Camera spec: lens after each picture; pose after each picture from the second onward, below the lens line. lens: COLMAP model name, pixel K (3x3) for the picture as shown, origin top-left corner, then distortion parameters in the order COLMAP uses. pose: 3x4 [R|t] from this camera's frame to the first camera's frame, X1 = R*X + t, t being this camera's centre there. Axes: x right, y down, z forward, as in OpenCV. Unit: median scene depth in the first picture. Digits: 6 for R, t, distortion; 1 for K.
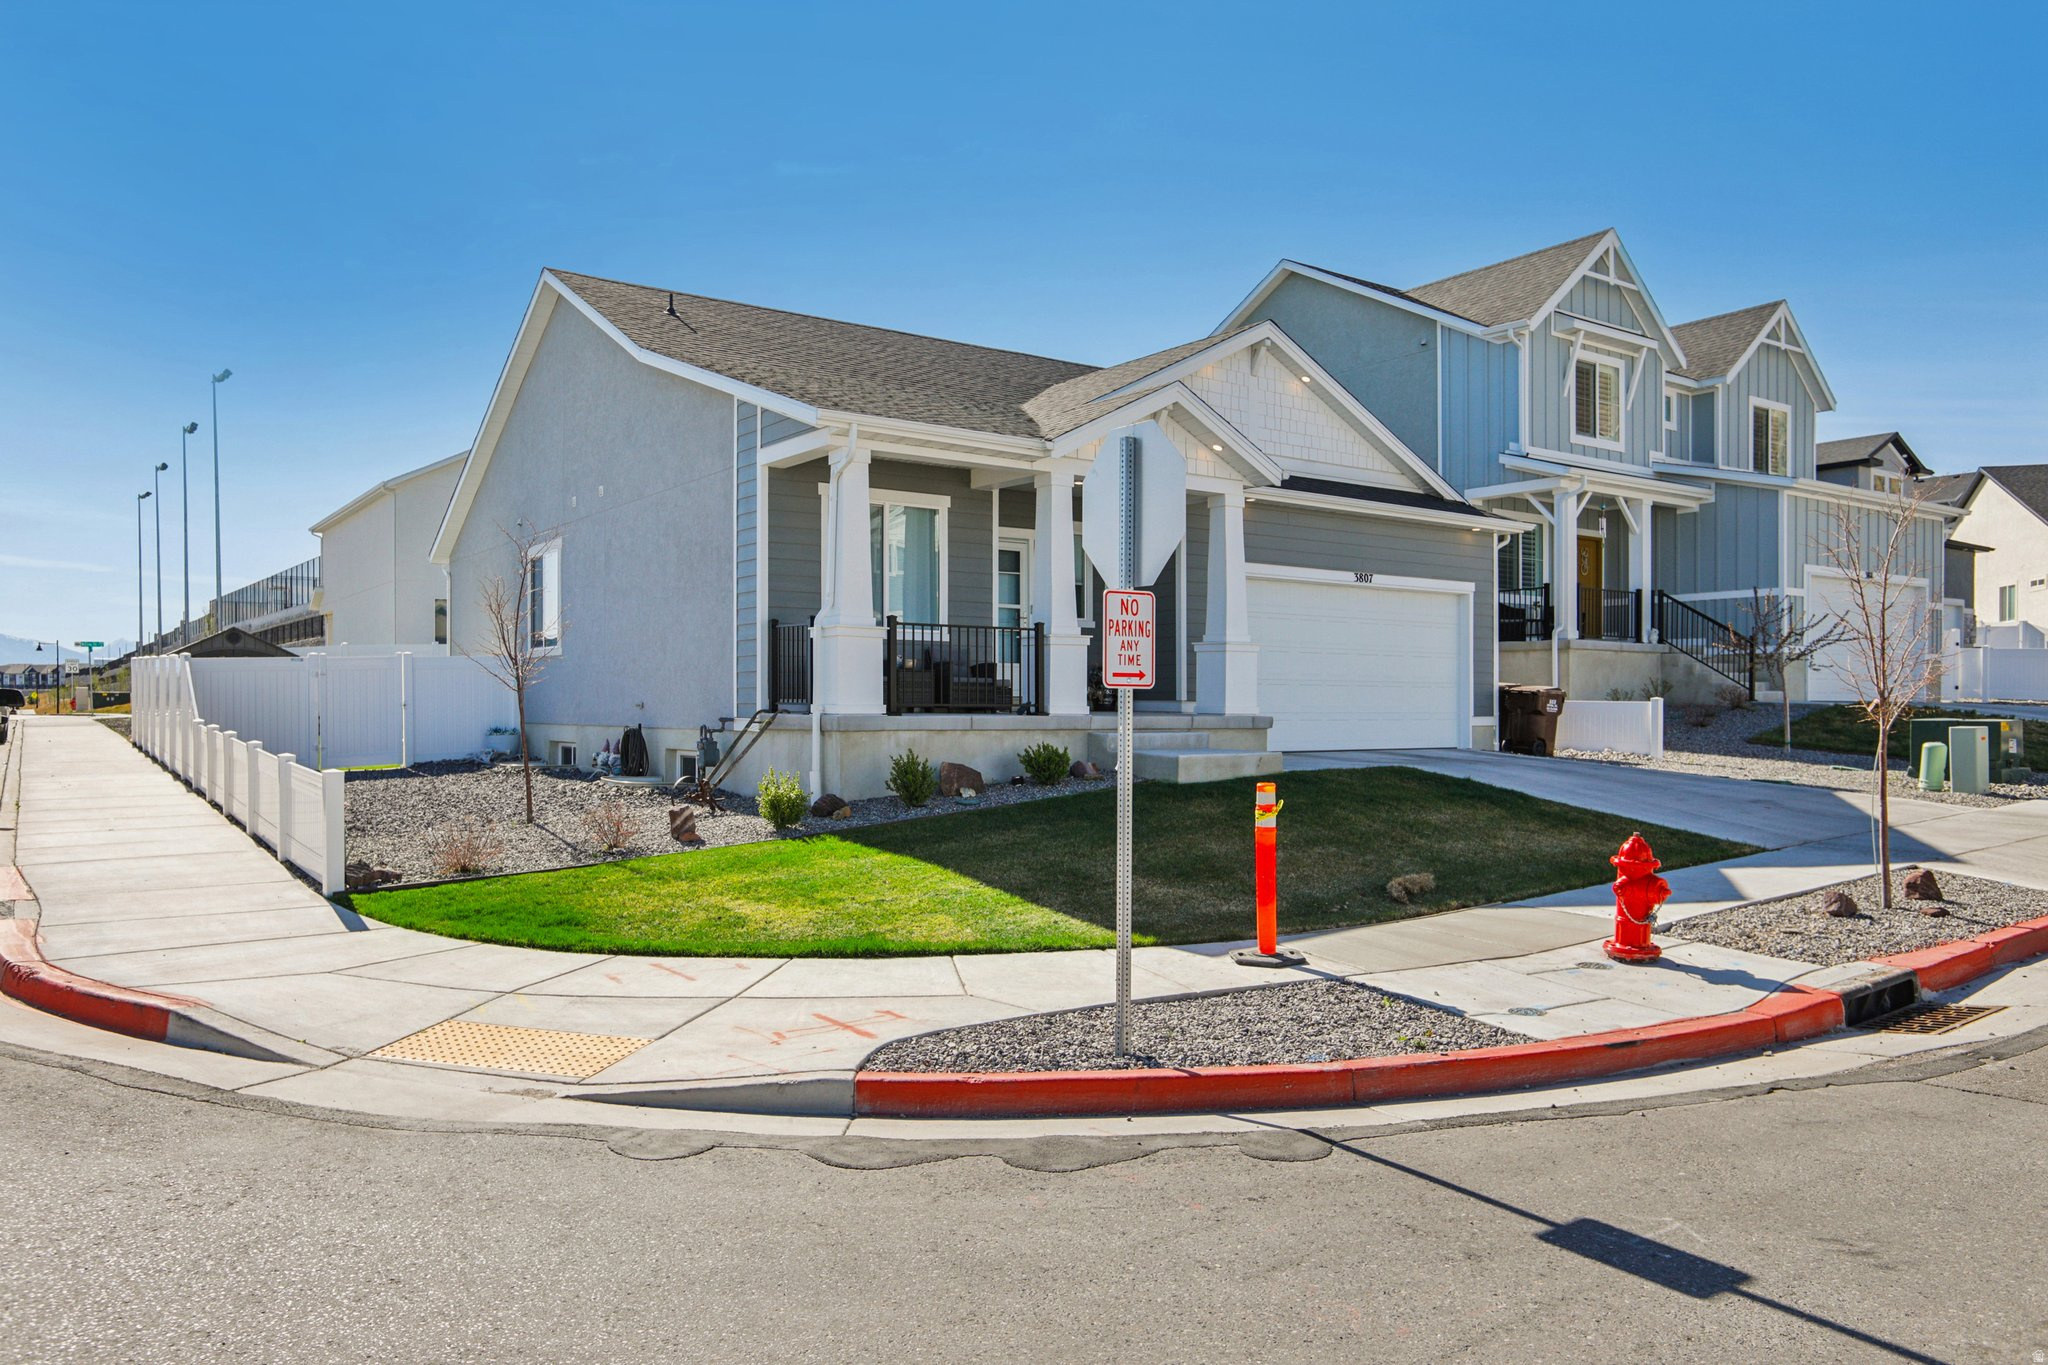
lens RADIAL K [[1365.2, 0, 1016.3], [0, 1365.2, 719.1], [0, 0, 1]] dist [0.001351, 0.000461]
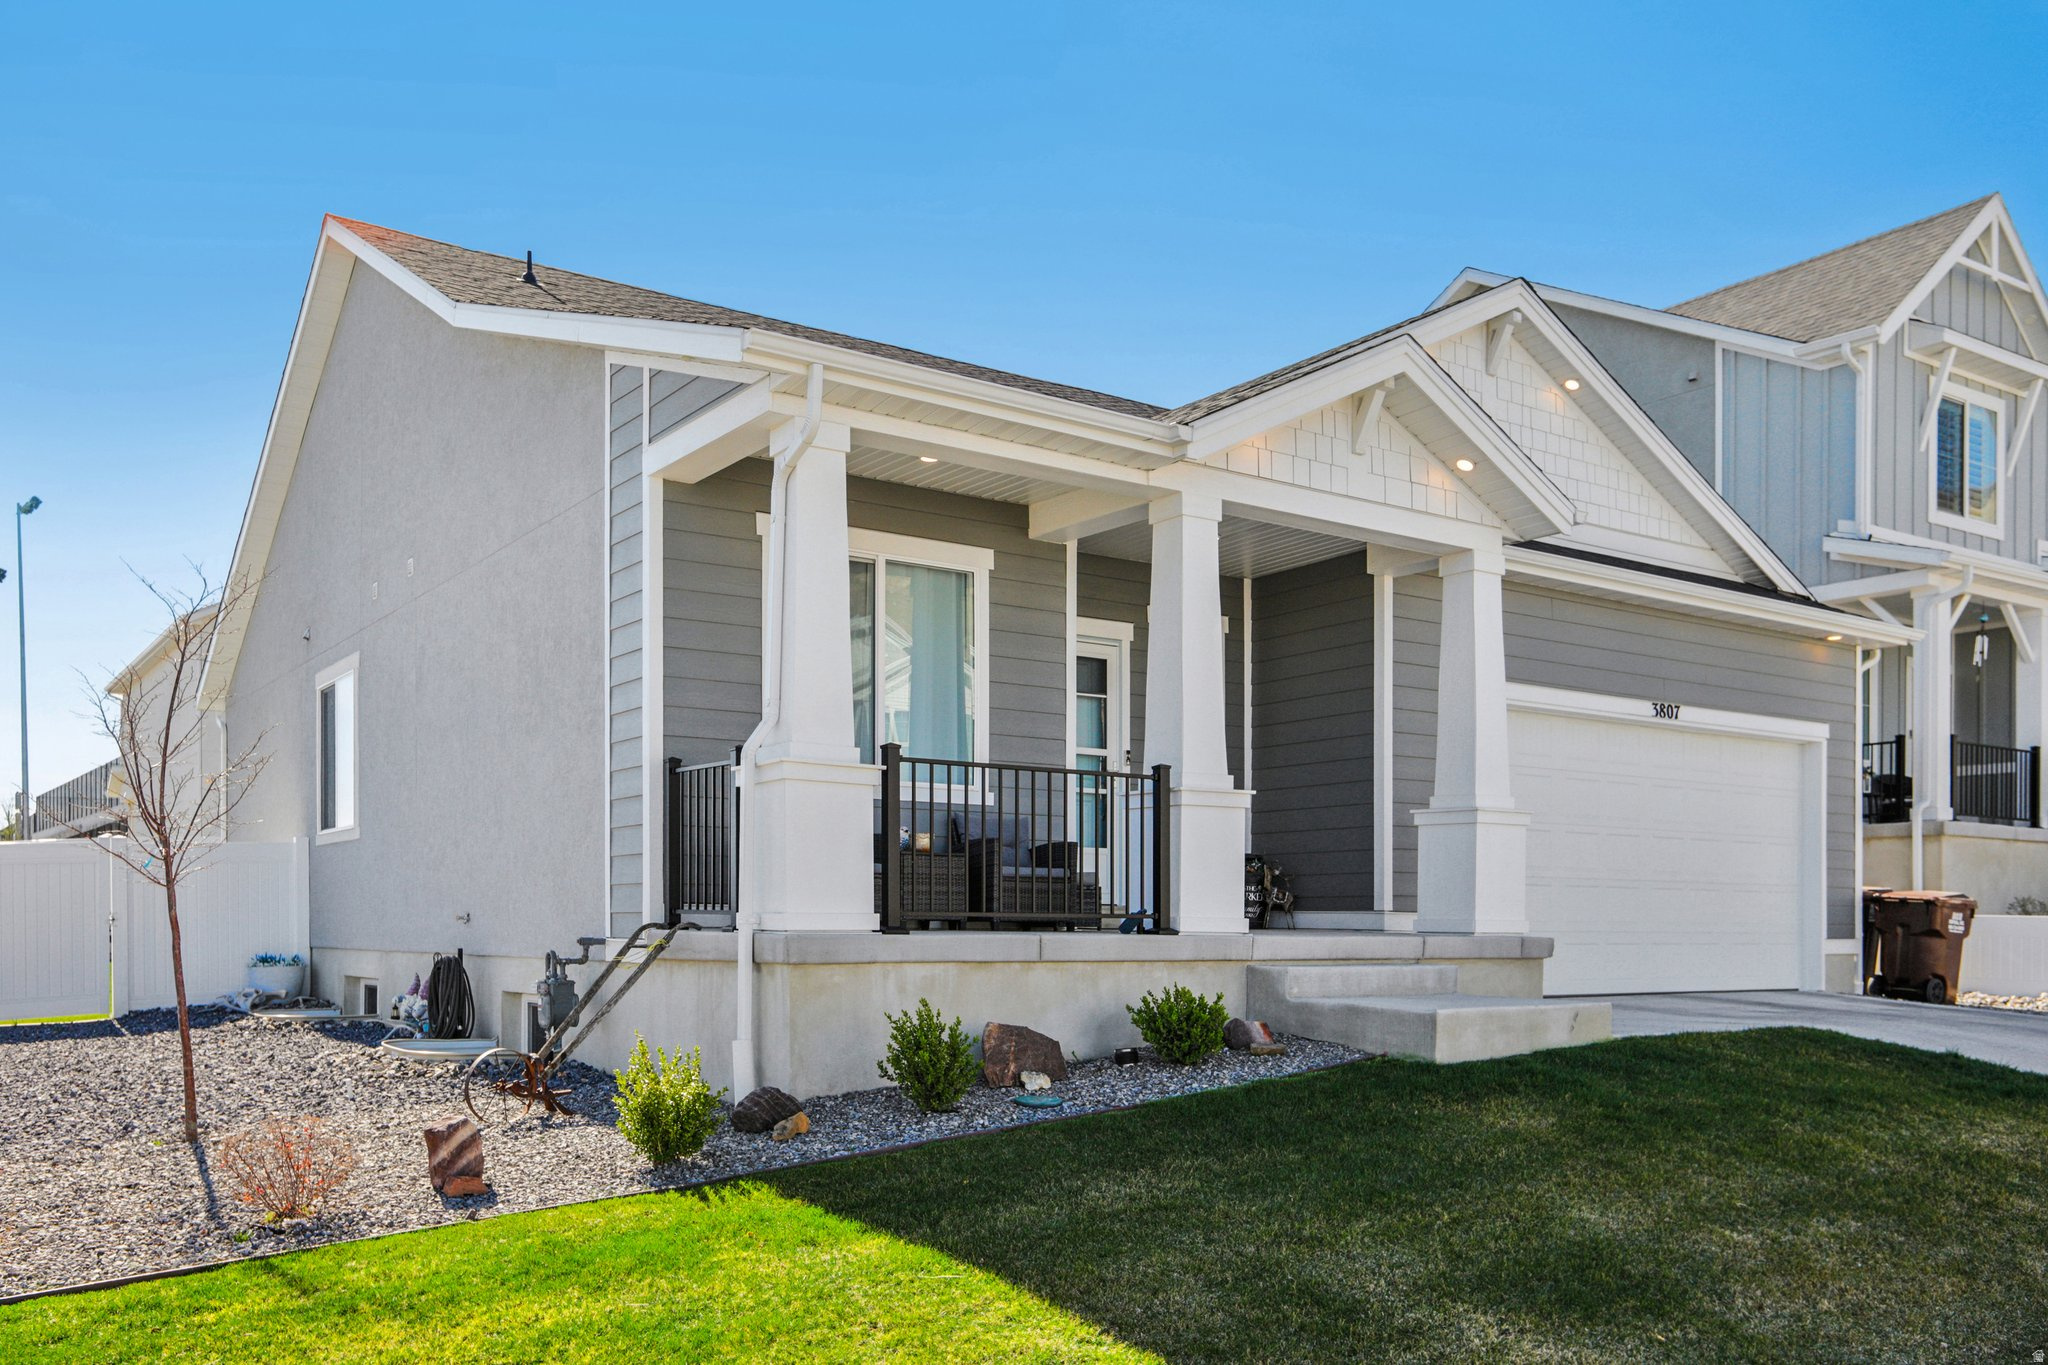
lens RADIAL K [[1725.2, 0, 1097.0], [0, 1725.2, 922.4], [0, 0, 1]] dist [0.028819, -0.000814]
pose [[0.999567, 0.001879, 0.029348, -0.026827], [-0.001502, 0.999916, -0.012862, 0.001216], [-0.029369, 0.012813, 0.999487, 0.285140]]
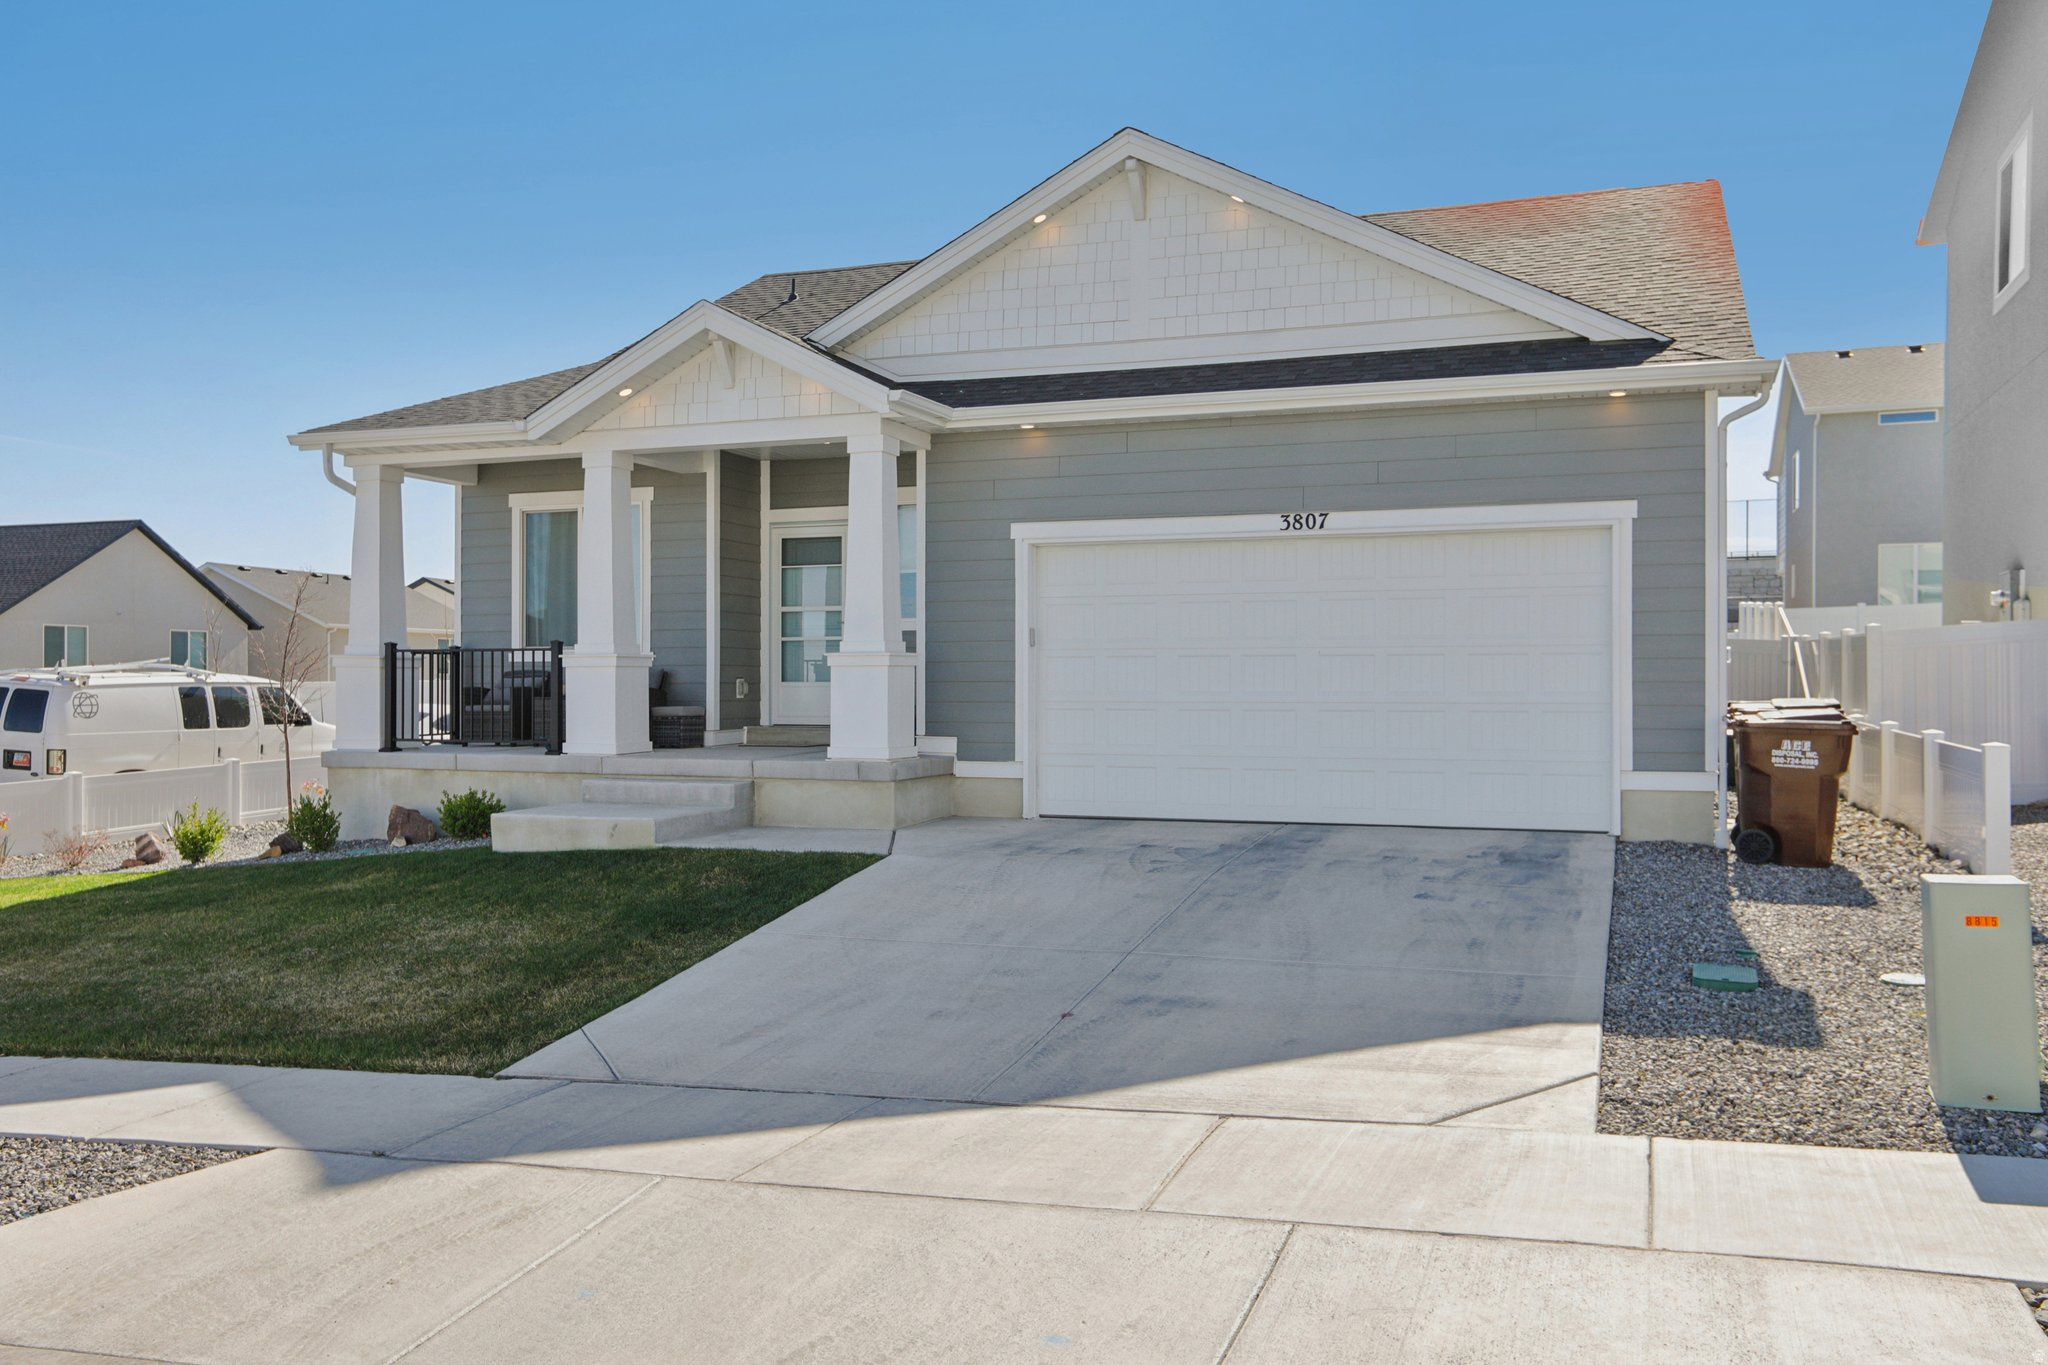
lens RADIAL K [[1670.9, 0, 1024.0], [0, 1670.9, 682.5], [0, 0, 1]] dist [0.008025, 0.060523]
pose [[0.560678, -0.004157, -0.828024, 0.926899], [-0.006341, 0.999937, -0.009314, -0.035305], [0.828010, 0.010473, 0.560616, 0.619120]]
